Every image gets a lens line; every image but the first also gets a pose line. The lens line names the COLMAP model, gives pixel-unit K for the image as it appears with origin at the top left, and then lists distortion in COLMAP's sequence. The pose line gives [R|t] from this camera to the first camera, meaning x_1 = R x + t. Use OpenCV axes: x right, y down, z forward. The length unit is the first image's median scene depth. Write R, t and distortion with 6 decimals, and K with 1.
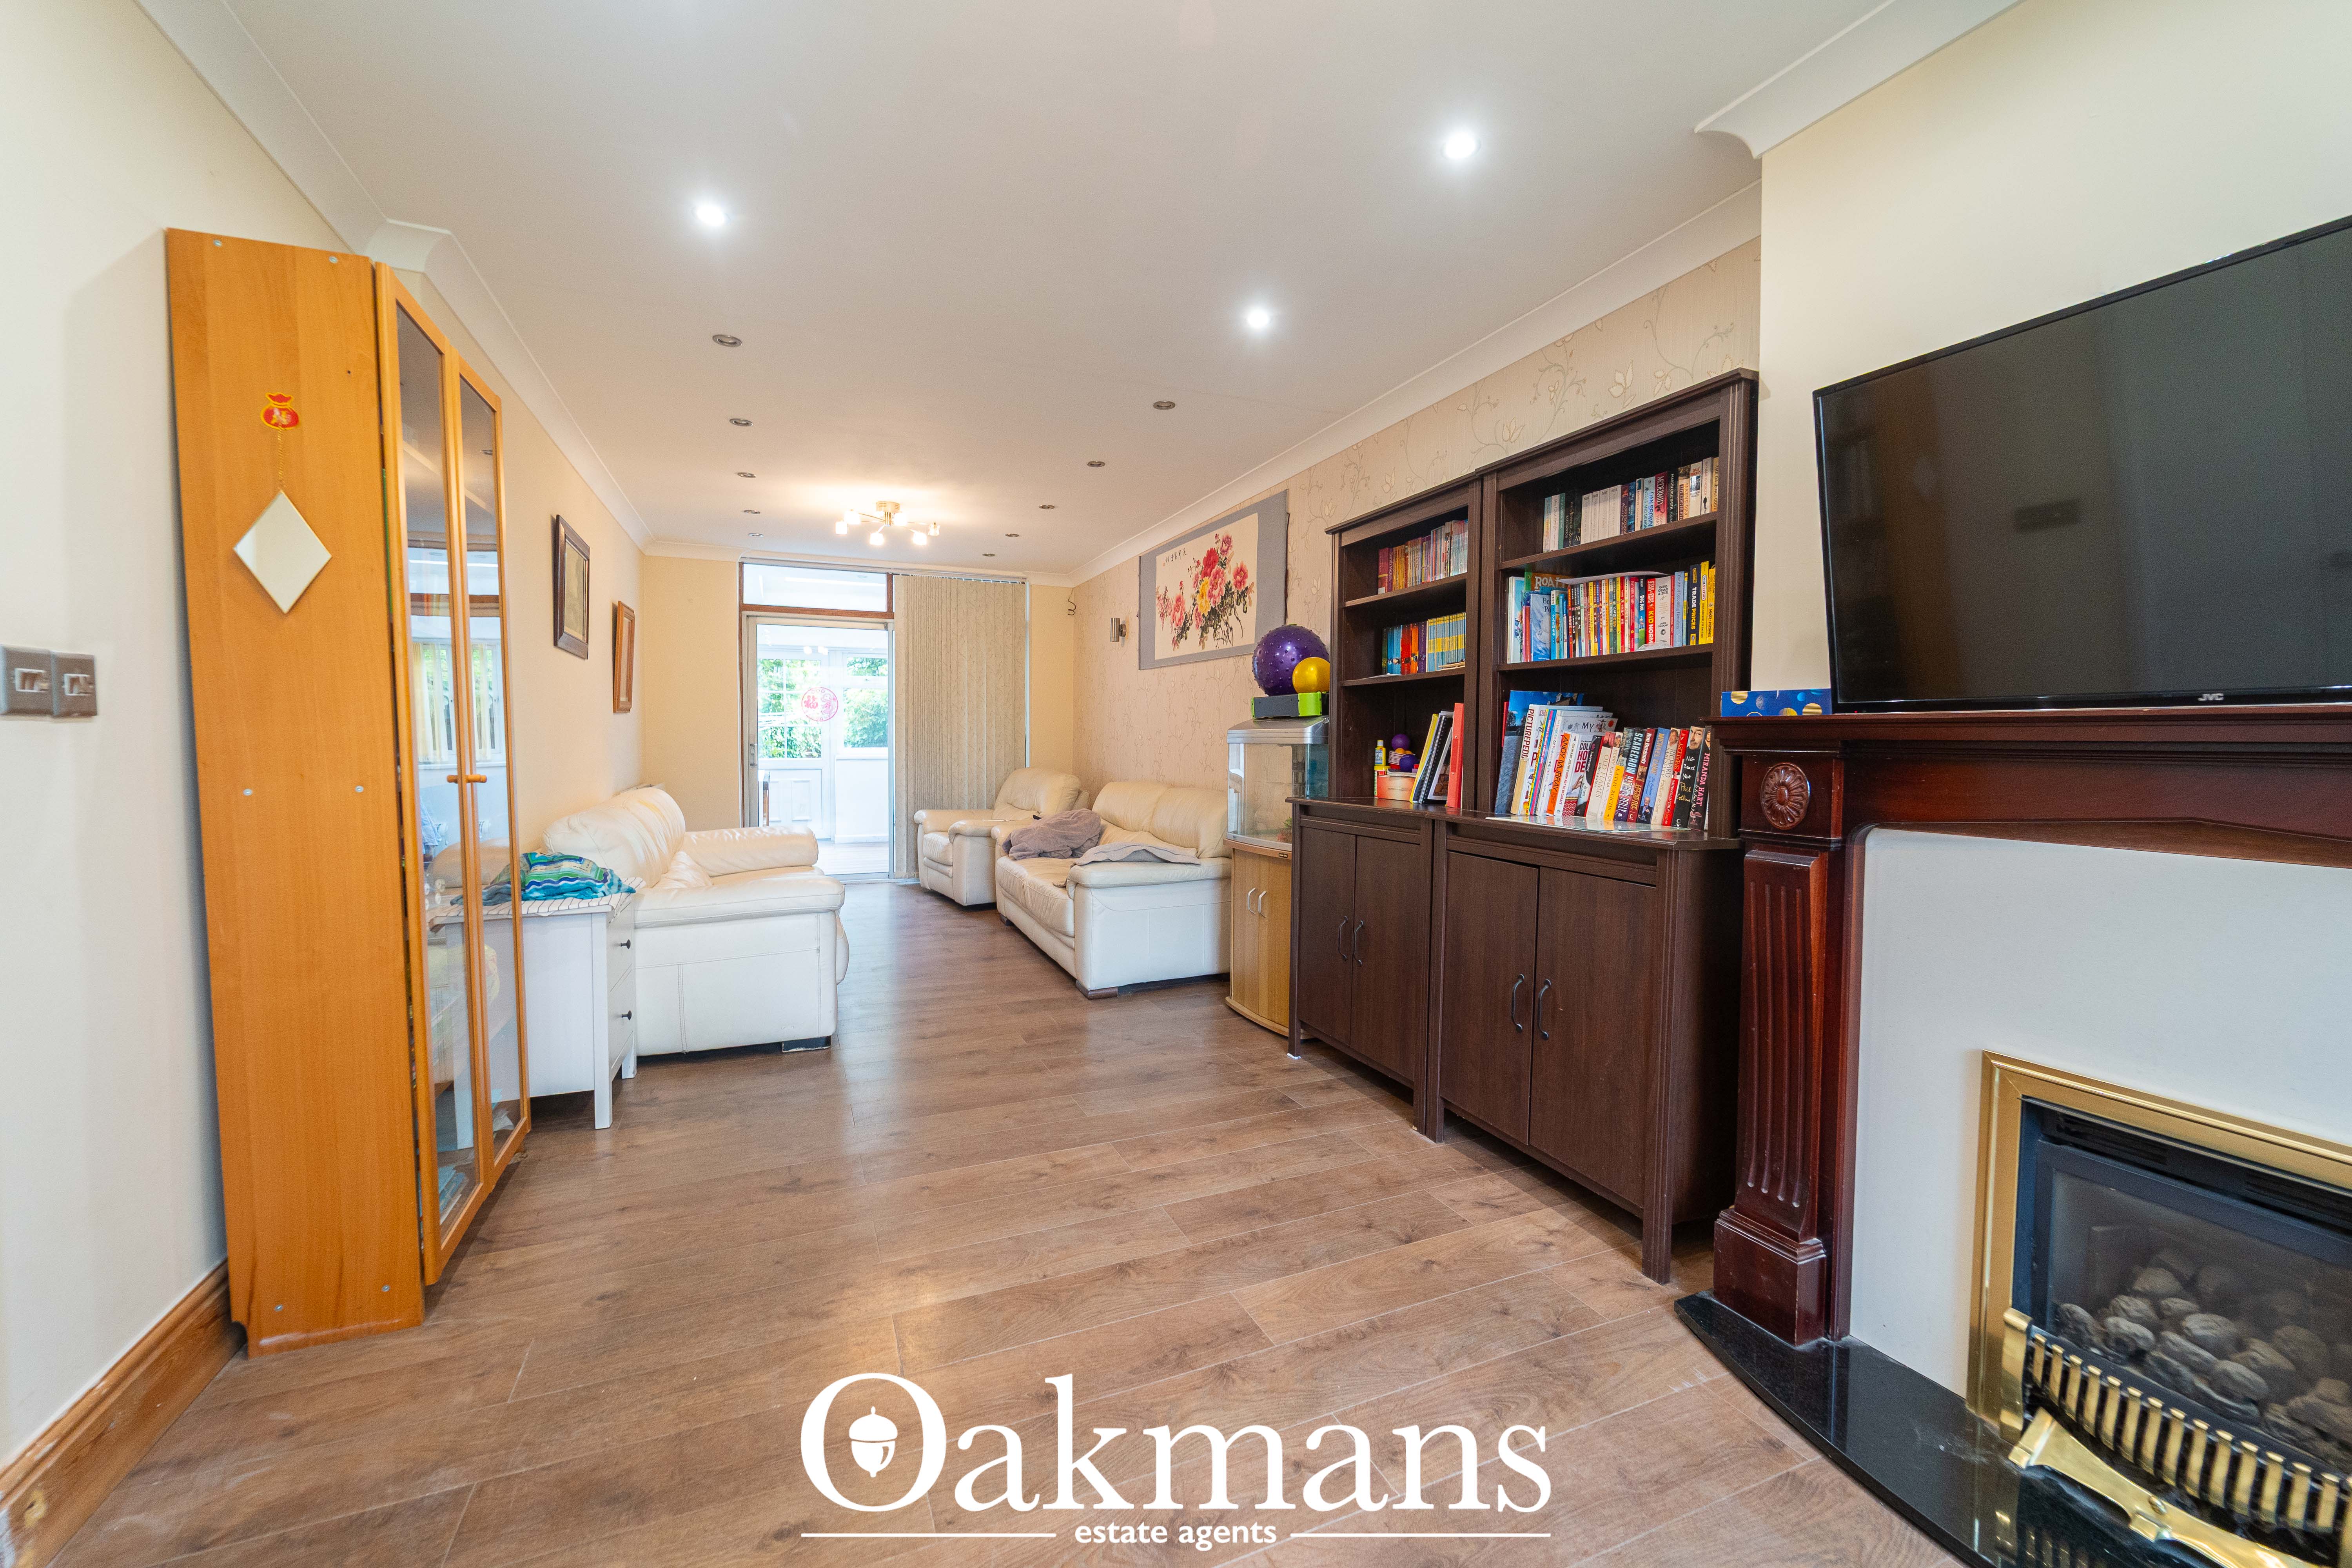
lens RADIAL K [[944.4, 0, 1181.1], [0, 944.4, 769.7], [0, 0, 1]] dist [0.001890, -0.002240]
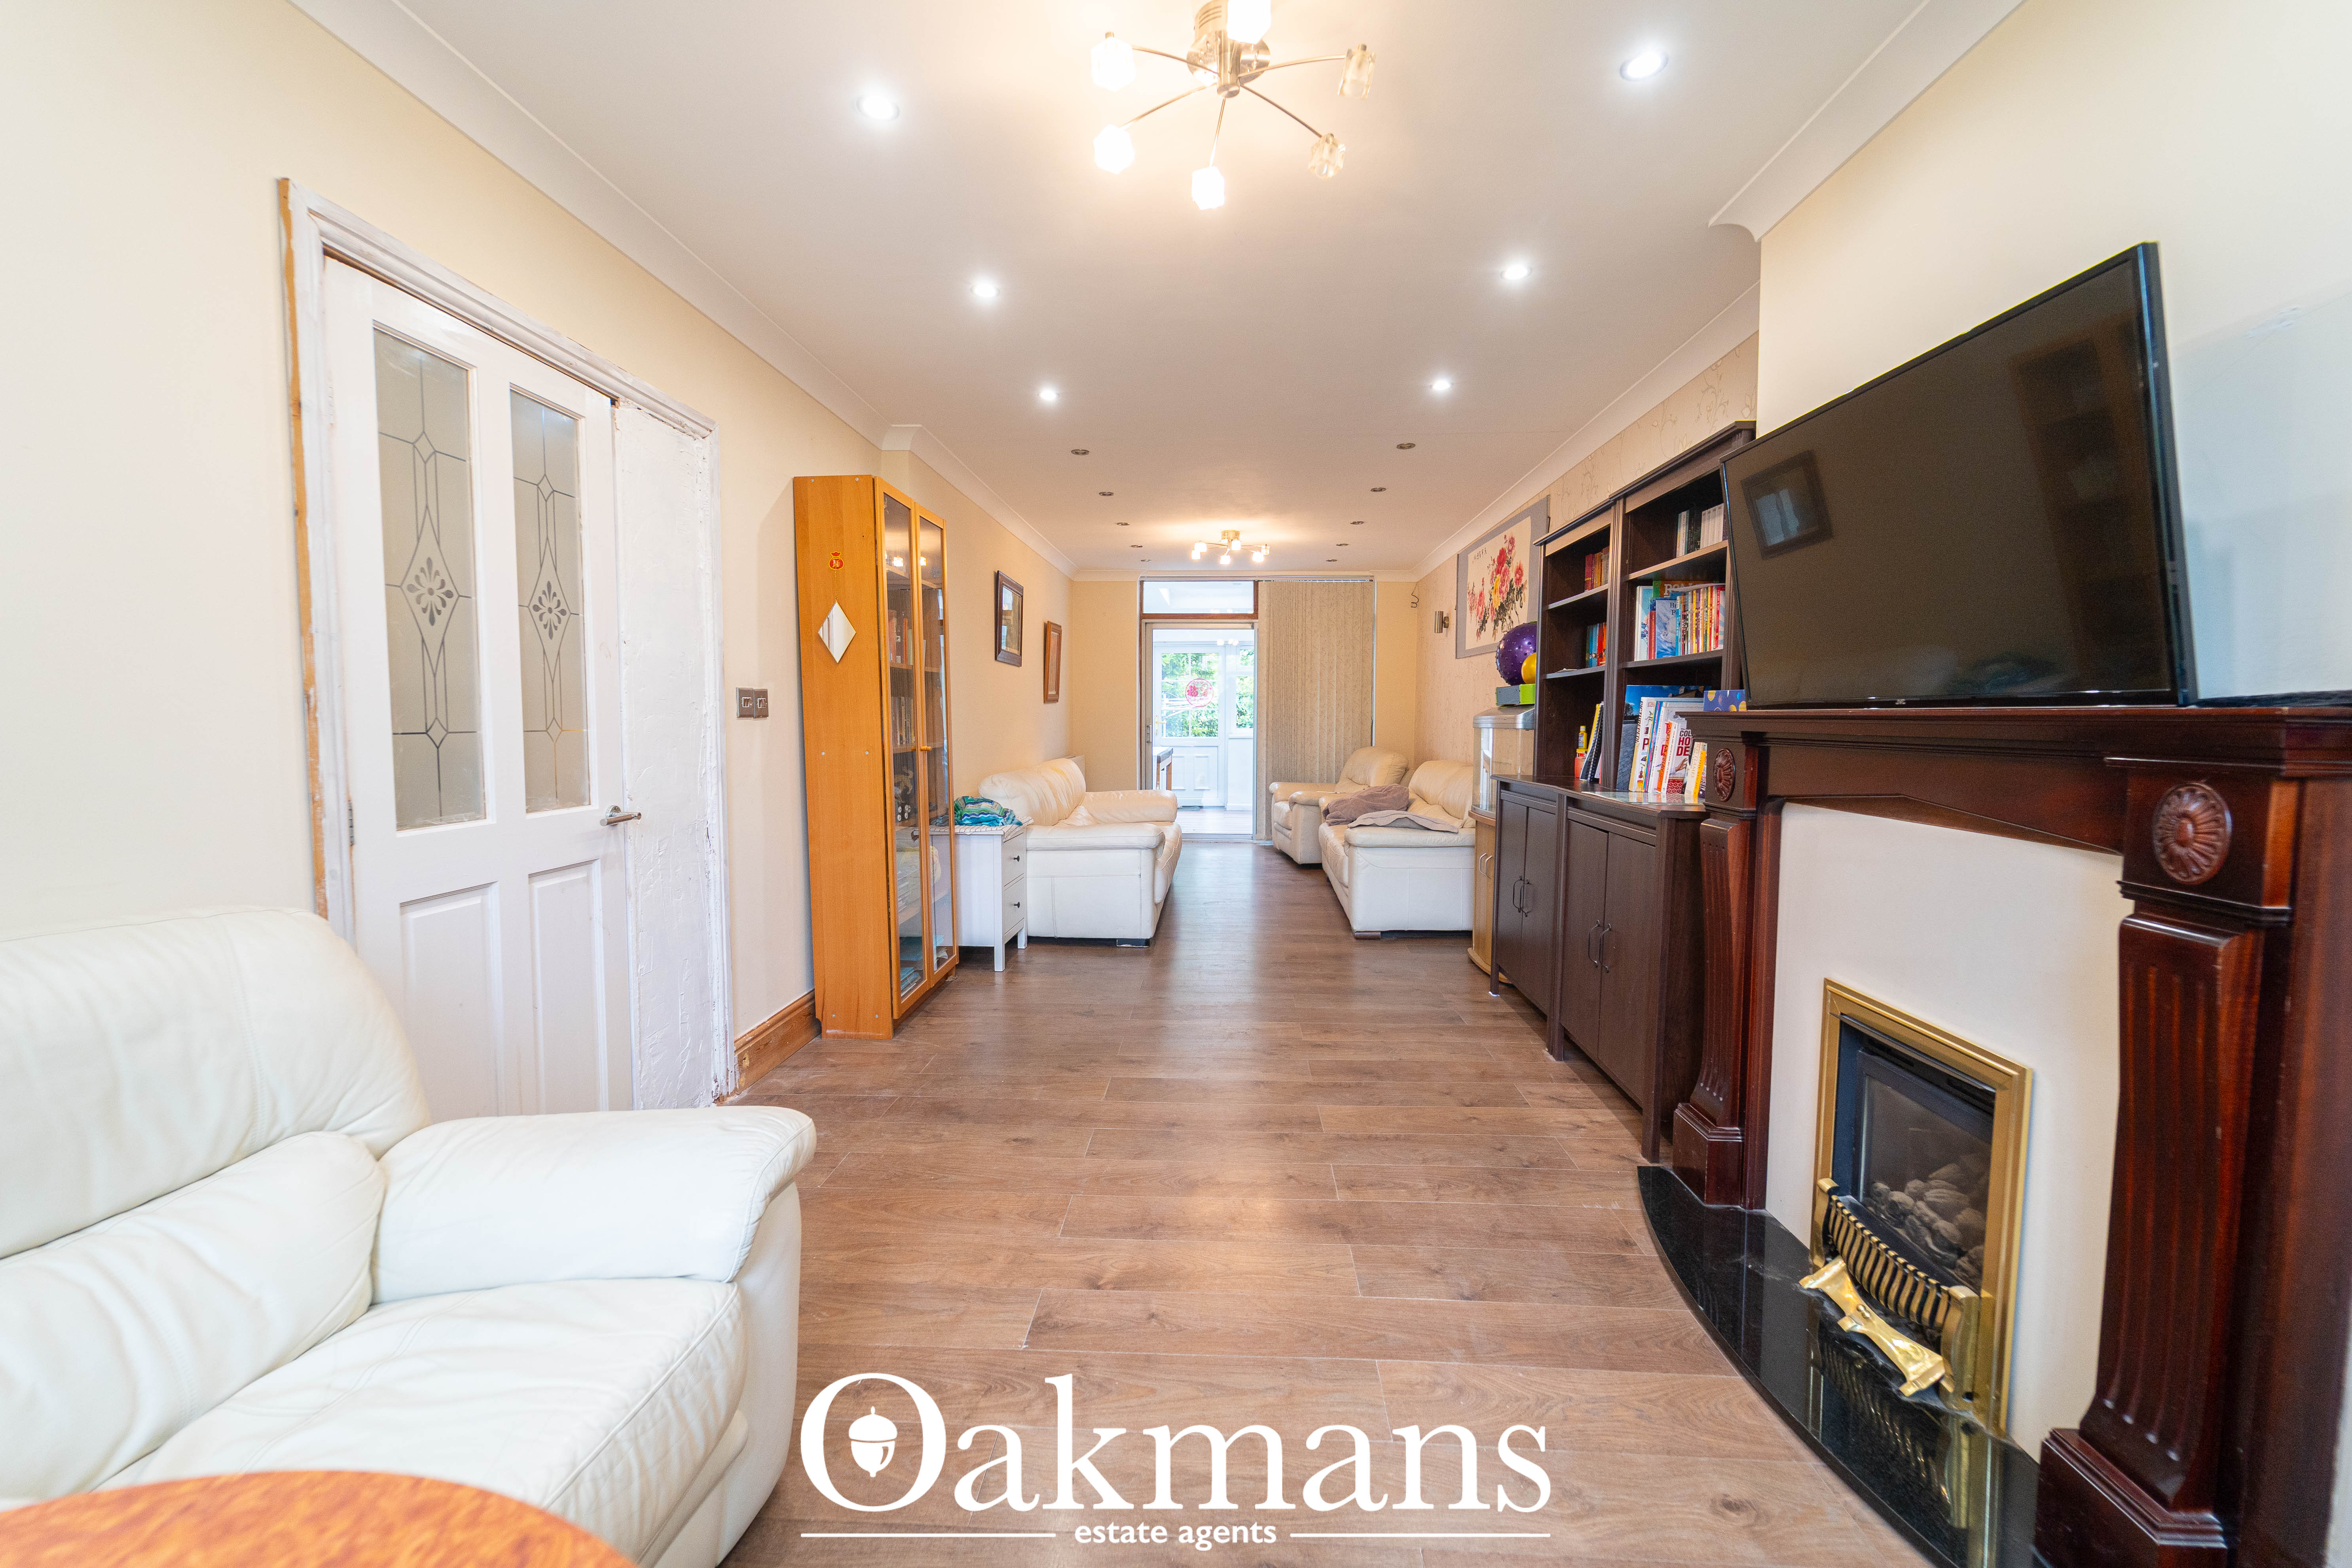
lens RADIAL K [[949.6, 0, 1178.9], [0, 949.6, 765.8], [0, 0, 1]] dist [-0.000387, -0.000165]
pose [[0.897791, 0.020748, -0.439932, 0.360544], [-0.012910, 0.999700, 0.020802, -0.000884], [0.440232, -0.012996, 0.897790, -0.297745]]
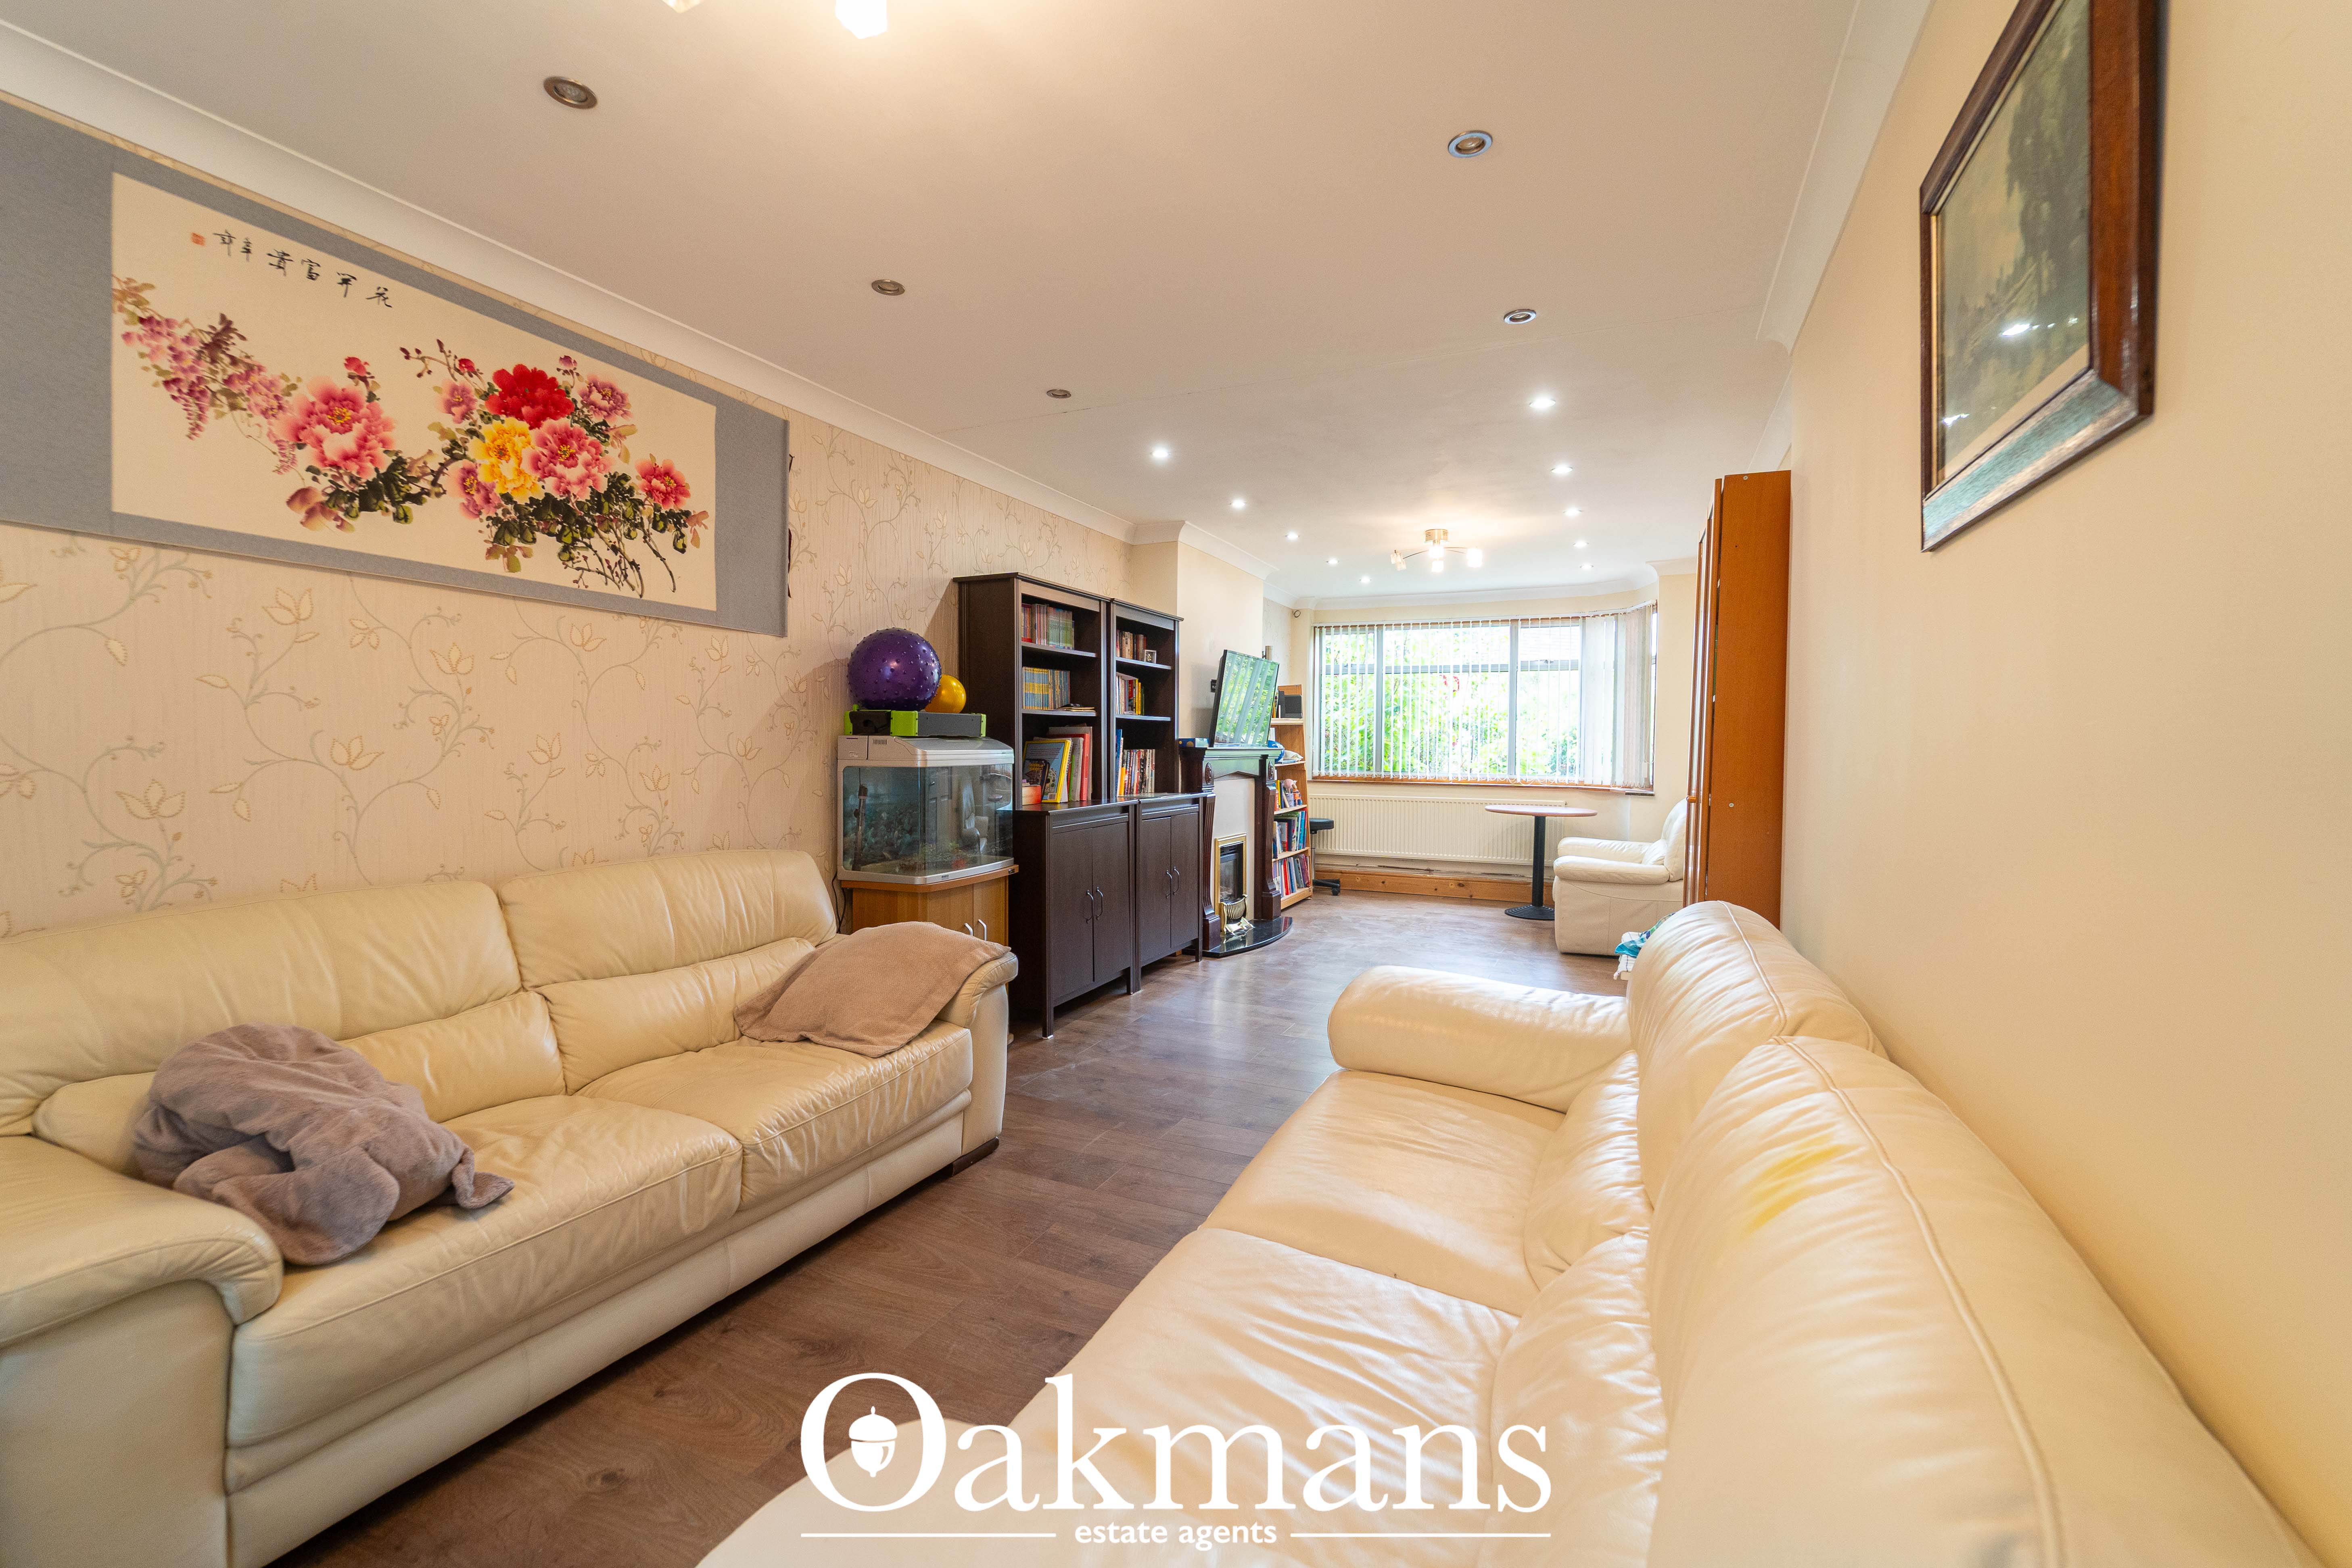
lens RADIAL K [[1013.1, 0, 1177.2], [0, 1013.1, 760.9], [0, 0, 1]] dist [0.000903, -0.000065]
pose [[-0.683150, -0.017328, 0.730073, -1.120078], [0.020379, 0.998877, 0.042777, -0.098023], [-0.729994, 0.044102, -0.682029, 2.194356]]
